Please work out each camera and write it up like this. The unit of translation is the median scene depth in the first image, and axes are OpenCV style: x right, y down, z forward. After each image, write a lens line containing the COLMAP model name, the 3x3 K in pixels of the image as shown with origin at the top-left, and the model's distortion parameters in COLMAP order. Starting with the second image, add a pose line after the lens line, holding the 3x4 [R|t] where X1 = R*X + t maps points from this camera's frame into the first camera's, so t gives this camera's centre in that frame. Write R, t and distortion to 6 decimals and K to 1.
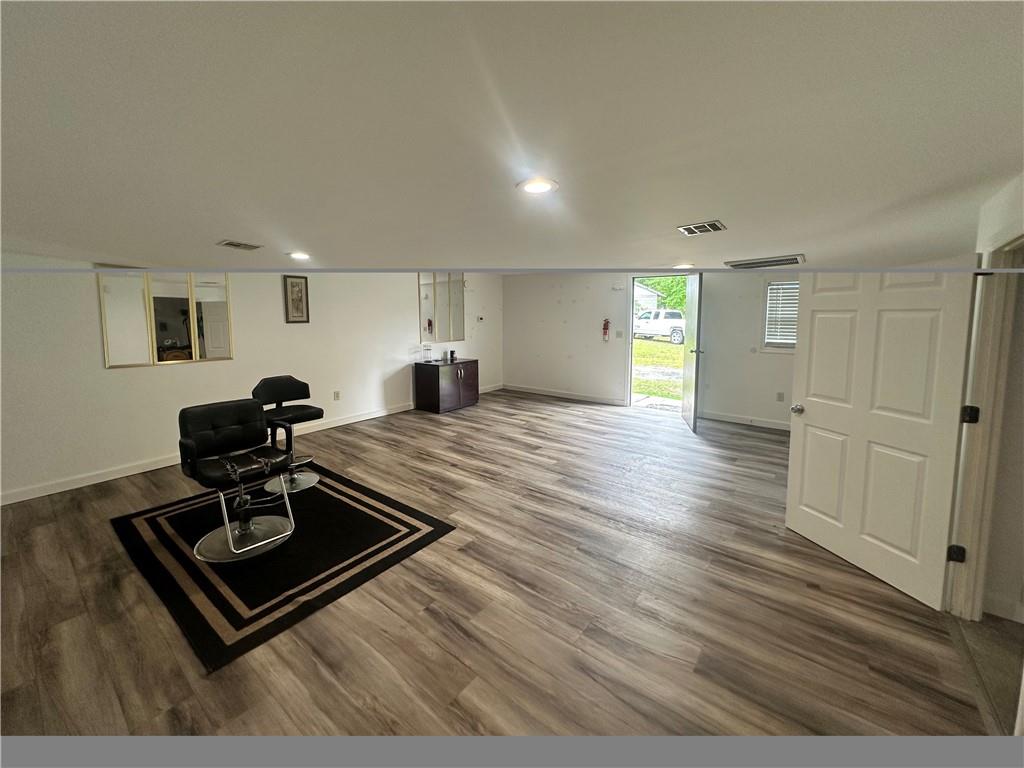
lens RADIAL K [[409.0, 0, 514.8], [0, 409.0, 350.4], [0, 0, 1]] dist [0.000445, 0.000418]
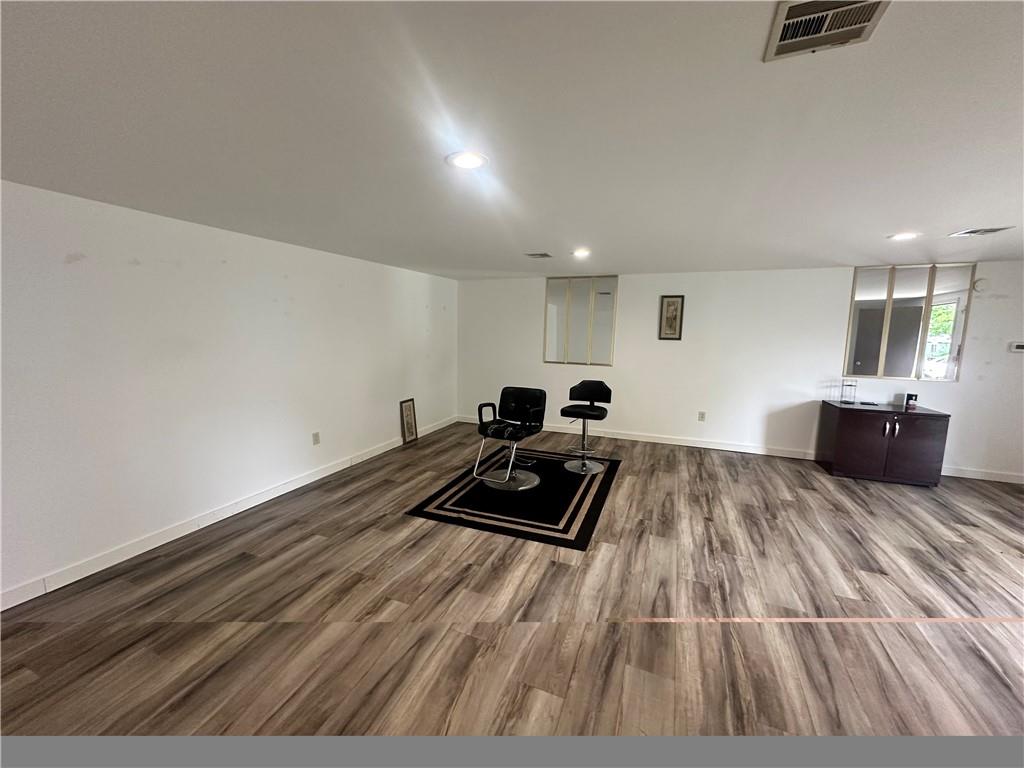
lens RADIAL K [[409.2, 0, 512.0], [0, 409.2, 384.0], [0, 0, 1]] dist [-0.003221, 0.000556]
pose [[0.267244, 0.130549, -0.954745, 0.553764], [-0.107646, 0.988624, 0.105050, -0.029187], [0.957597, 0.074700, 0.278257, 0.442975]]
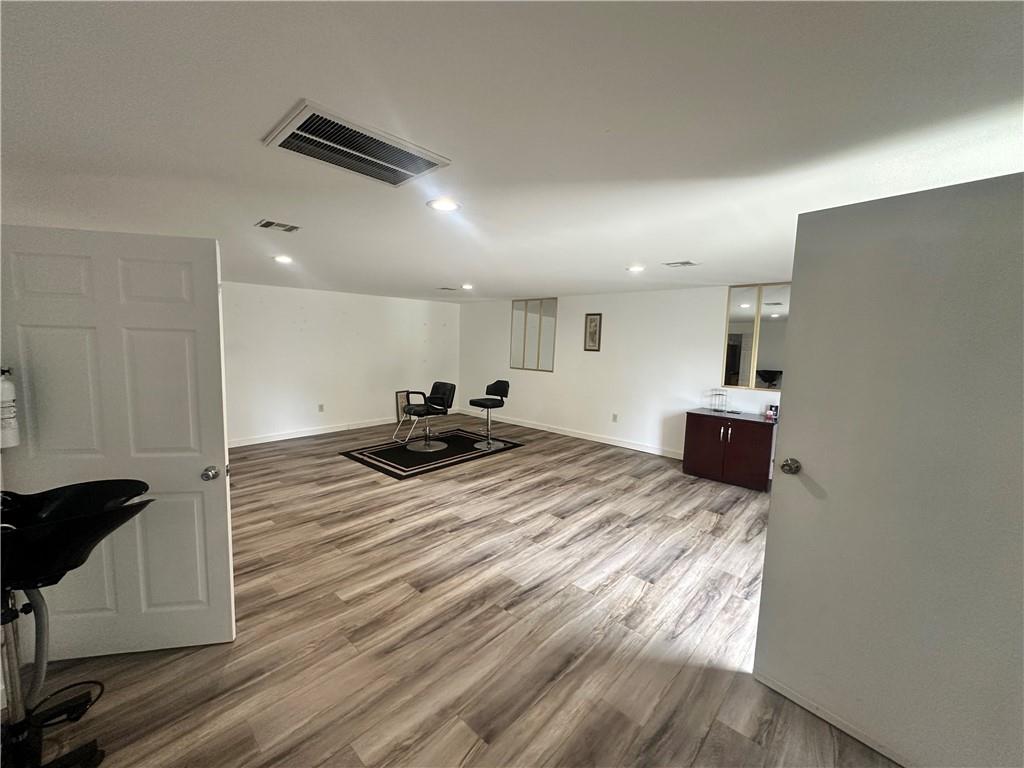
lens RADIAL K [[409.2, 0, 512.0], [0, 409.2, 384.0], [0, 0, 1]] dist [-0.003221, 0.000556]
pose [[-0.092982, 0.104897, -0.990127, 1.051742], [-0.119048, 0.986130, 0.115654, -0.116874], [0.988525, 0.128626, -0.079204, 1.217408]]
